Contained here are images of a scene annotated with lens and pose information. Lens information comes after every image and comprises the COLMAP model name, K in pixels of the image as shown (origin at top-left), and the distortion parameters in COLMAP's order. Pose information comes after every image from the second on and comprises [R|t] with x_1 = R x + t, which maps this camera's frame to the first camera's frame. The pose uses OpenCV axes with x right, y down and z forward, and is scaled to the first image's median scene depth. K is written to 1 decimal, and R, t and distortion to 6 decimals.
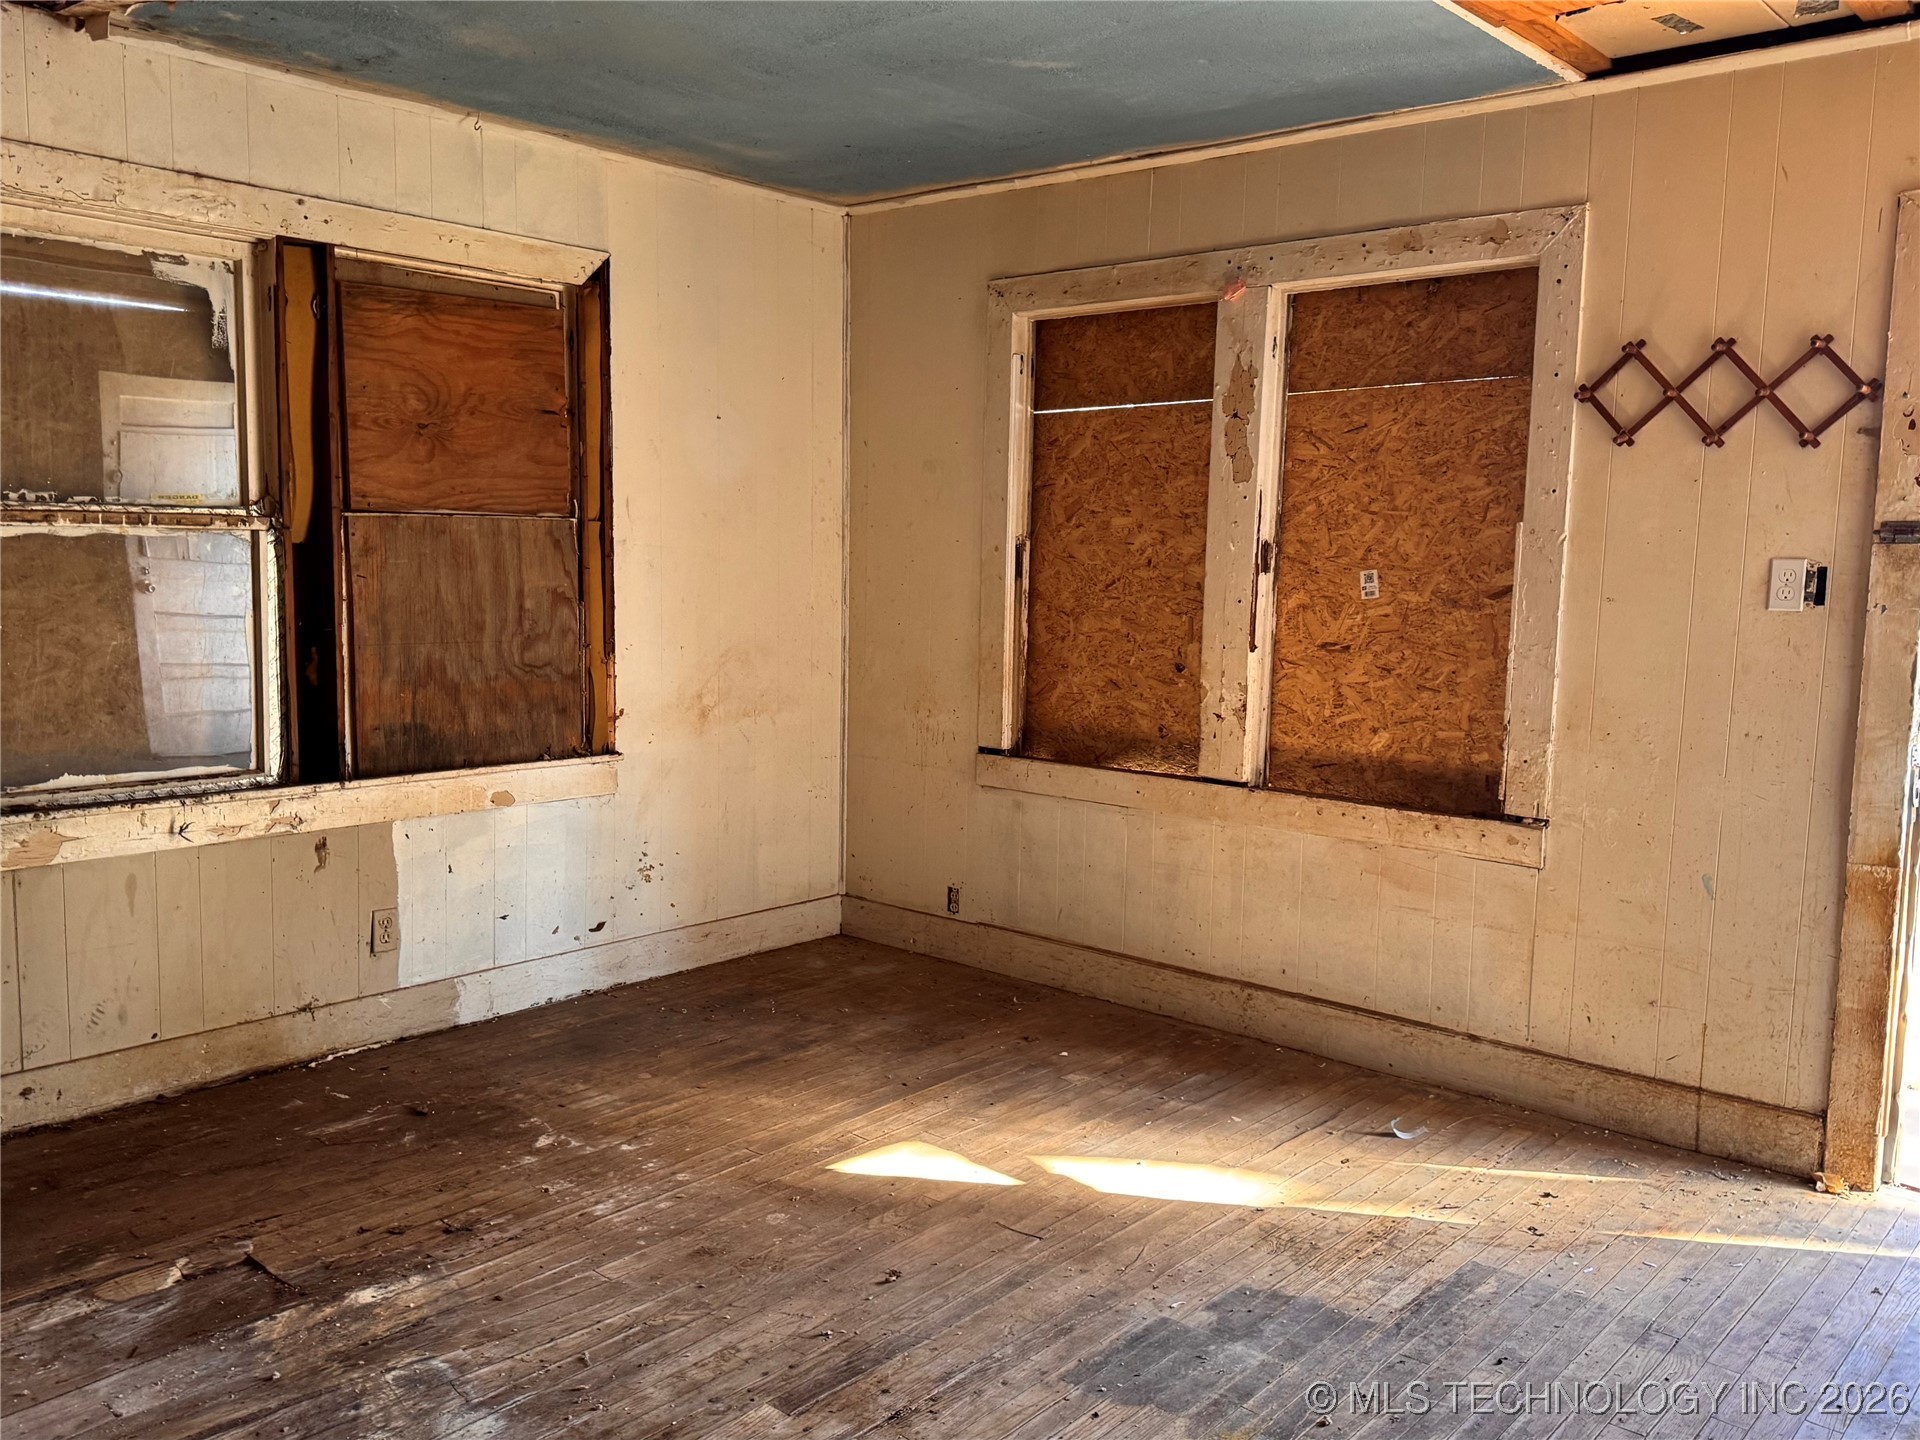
lens RADIAL K [[1558.8, 0, 953.2], [0, 1558.8, 731.9], [0, 0, 1]] dist [0.096310, -0.138501]
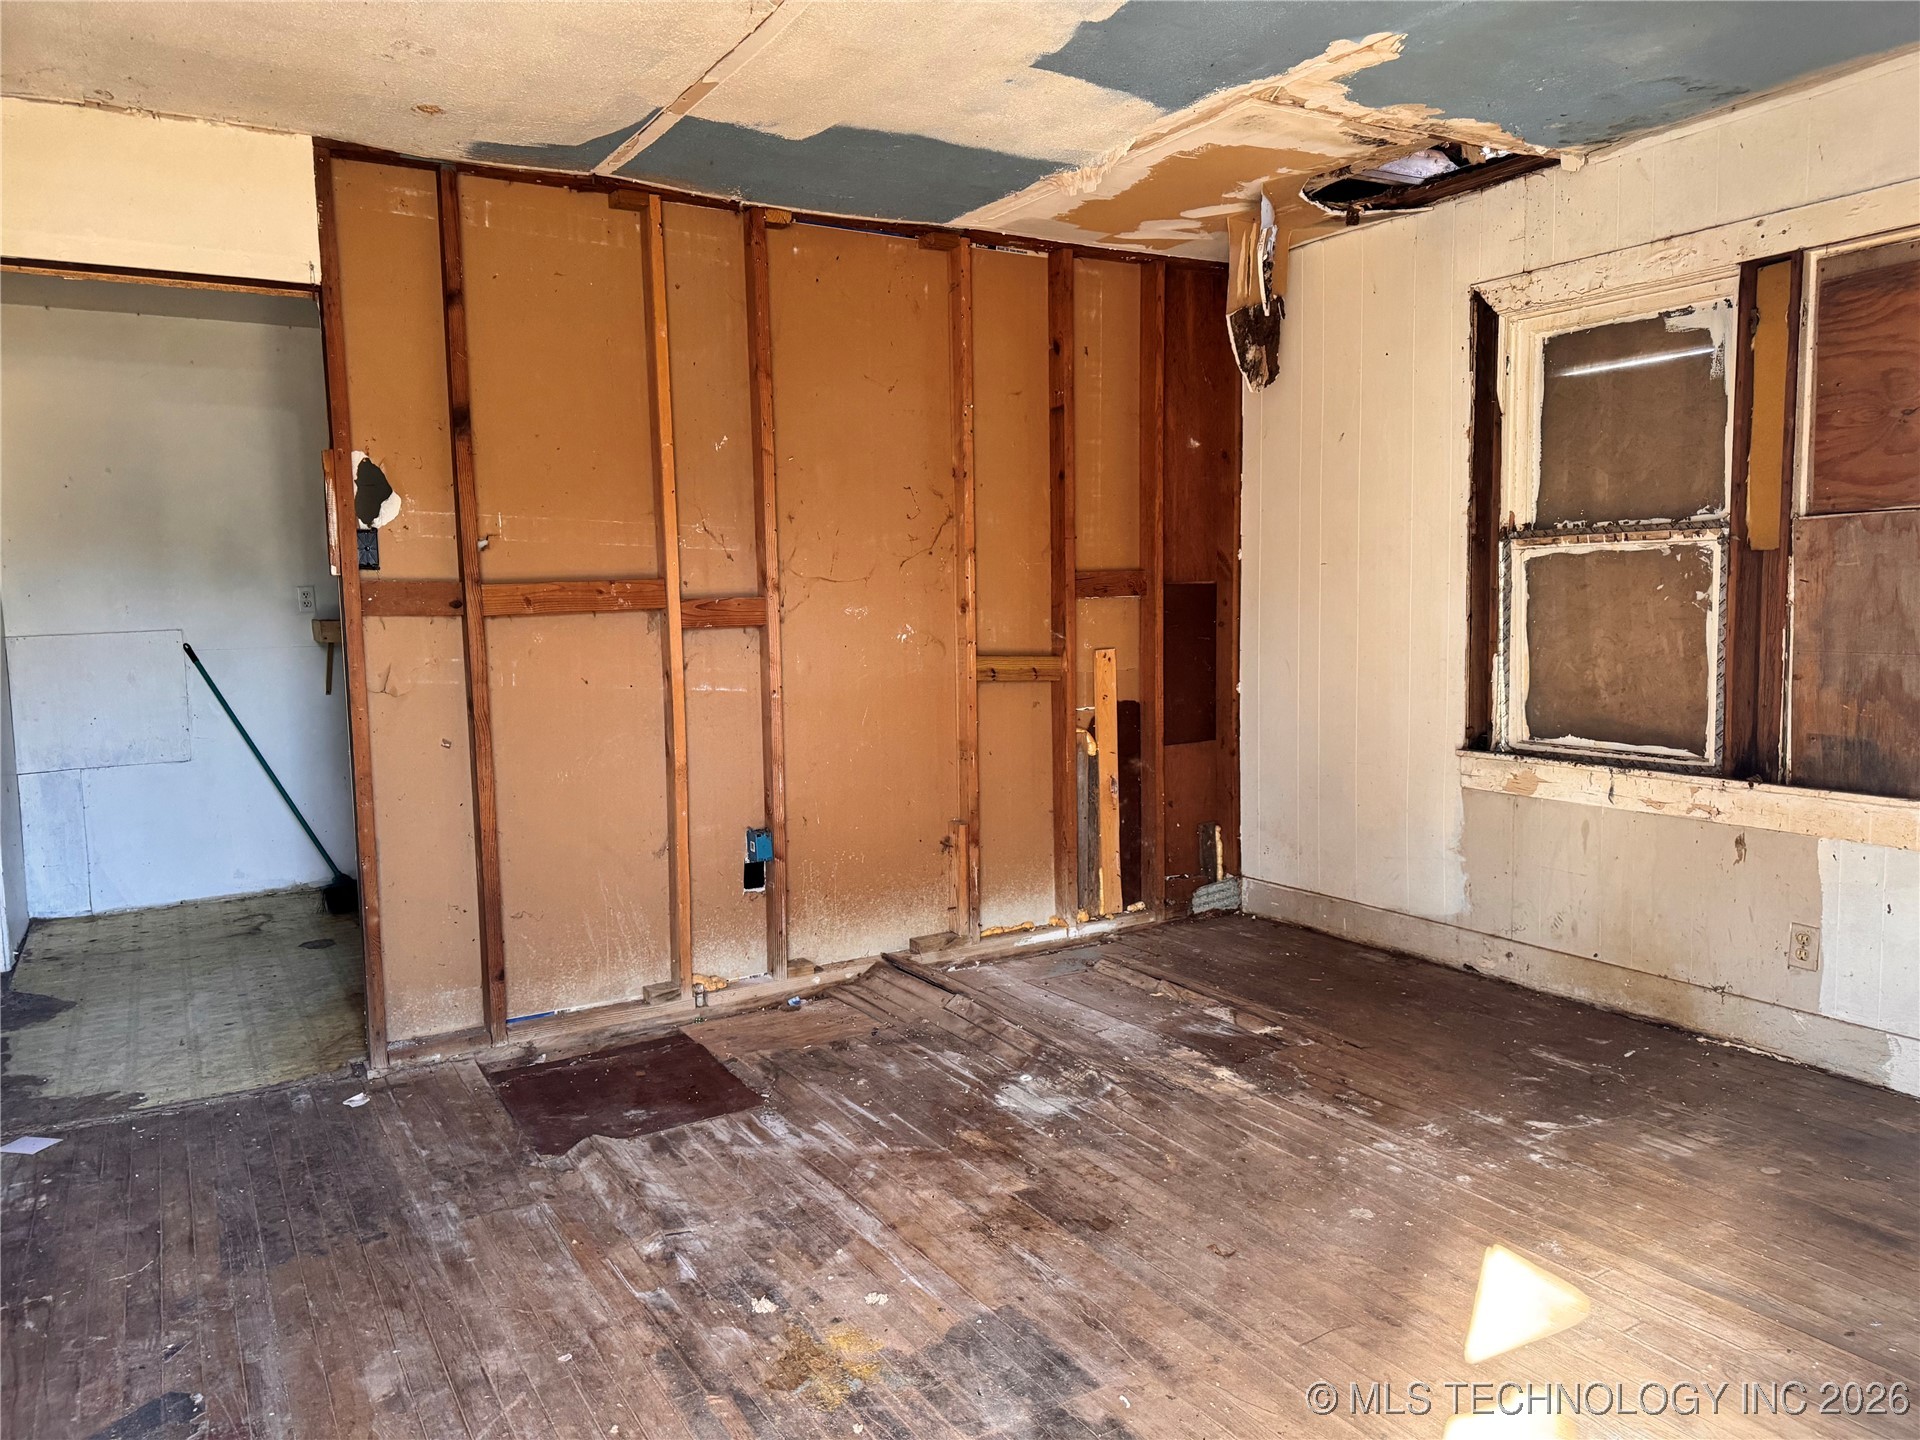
lens RADIAL K [[1347.3, 0, 973.5], [0, 1347.3, 731.2], [0, 0, 1]] dist [0.067038, -0.077185]
pose [[-0.306131, 0.085791, -0.948116, 0.602871], [-0.098323, 0.987756, 0.121124, -0.058754], [0.946898, 0.130301, -0.293948, 0.779947]]
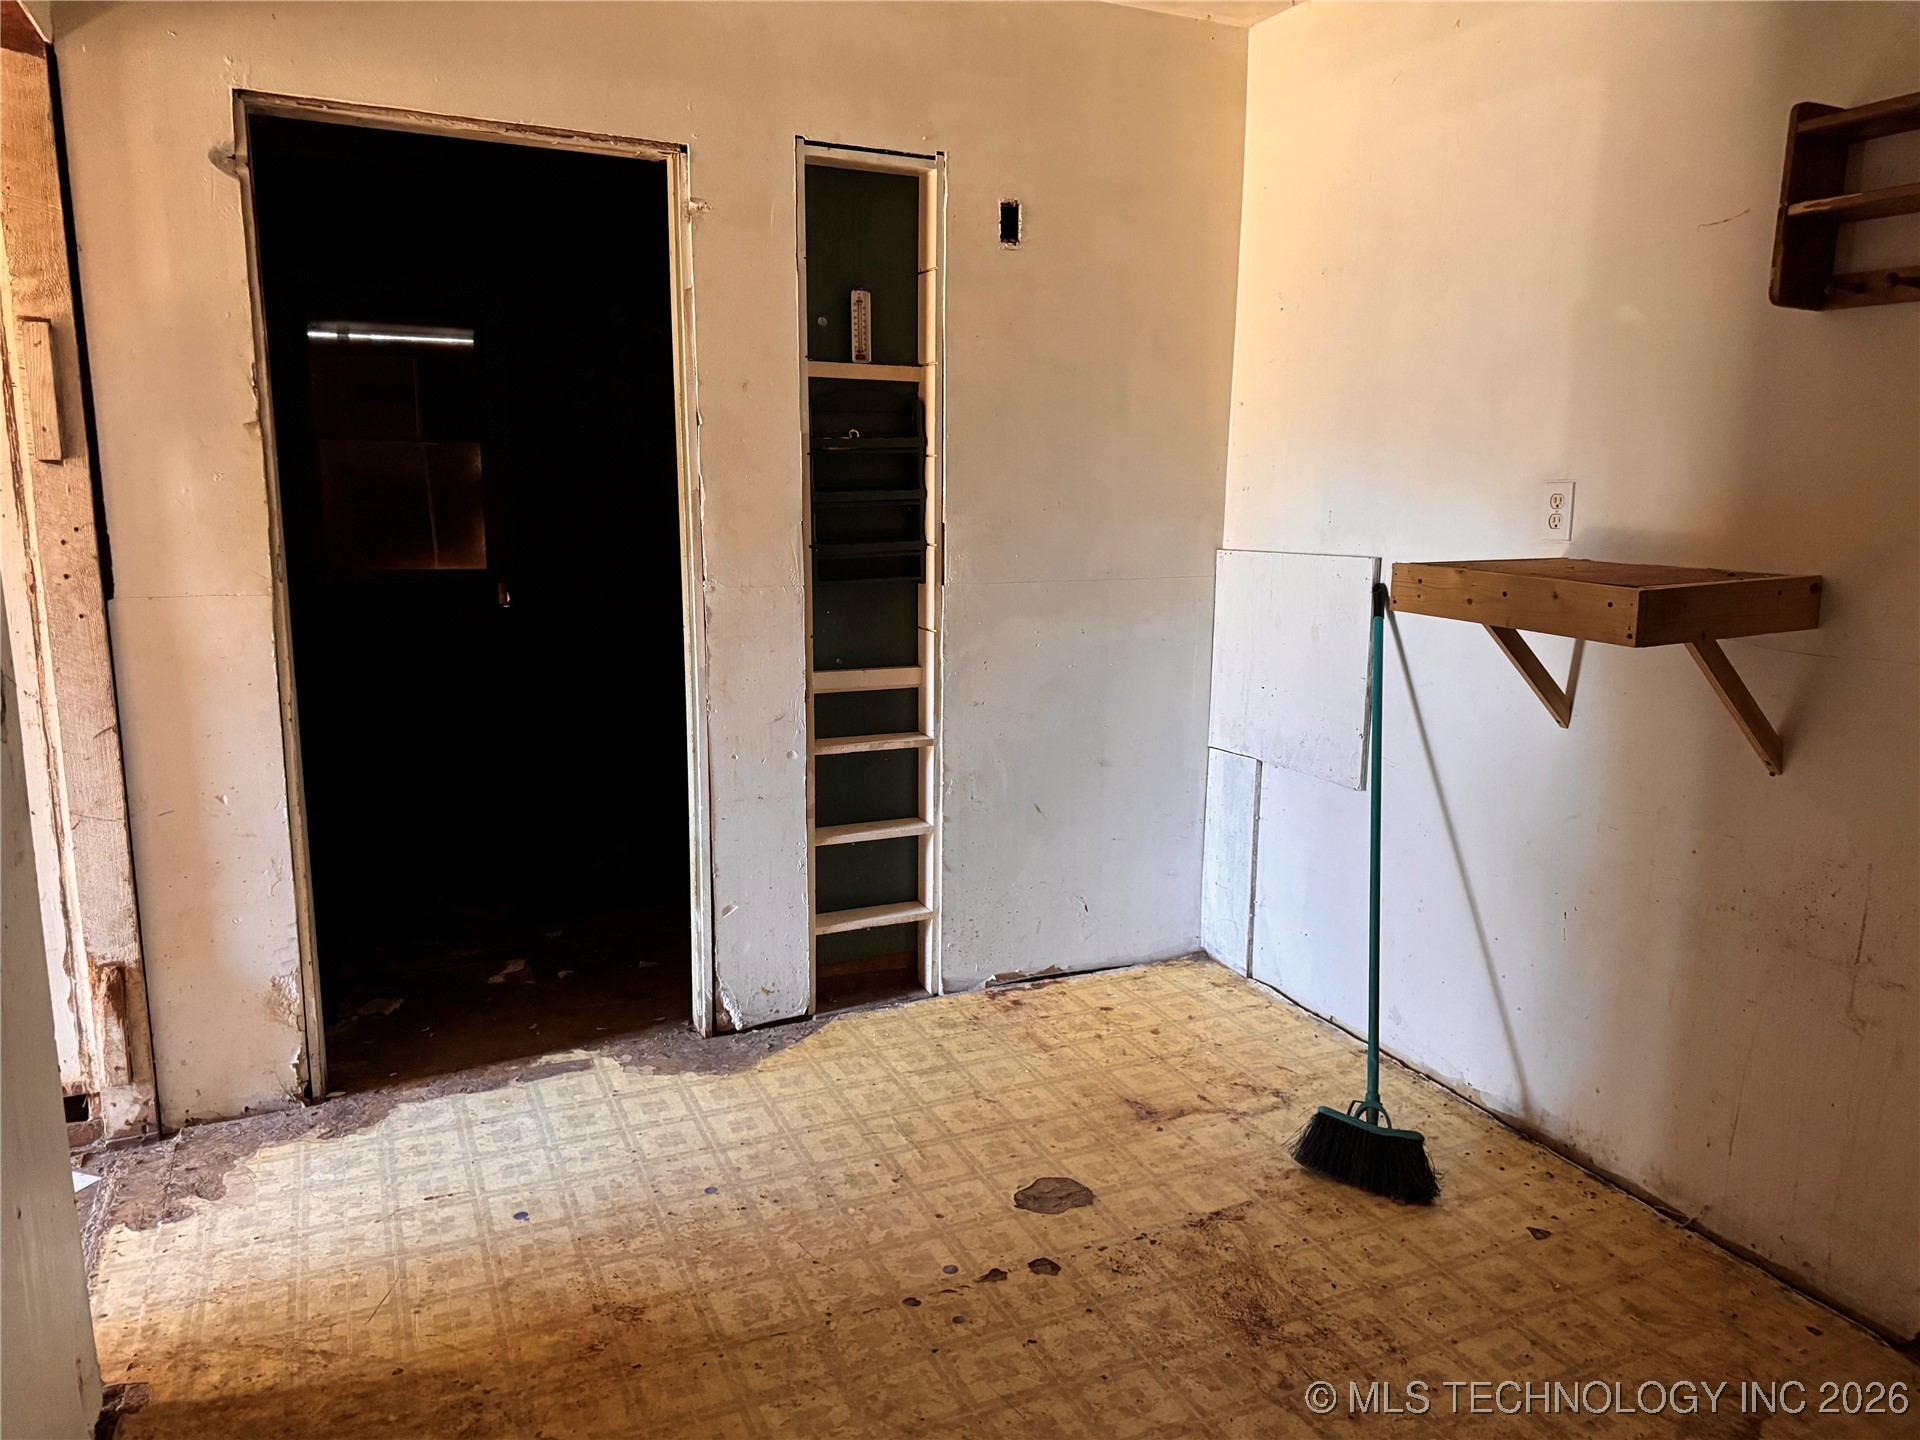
lens RADIAL K [[1347.3, 0, 961.5], [0, 1347.3, 720.1], [0, 0, 1]] dist [0.067038, -0.077185]
pose [[-0.914353, -0.100973, 0.392127, -0.573445], [0.019895, 0.956036, 0.292572, -0.053062], [-0.404429, 0.275316, -0.872146, 0.376303]]
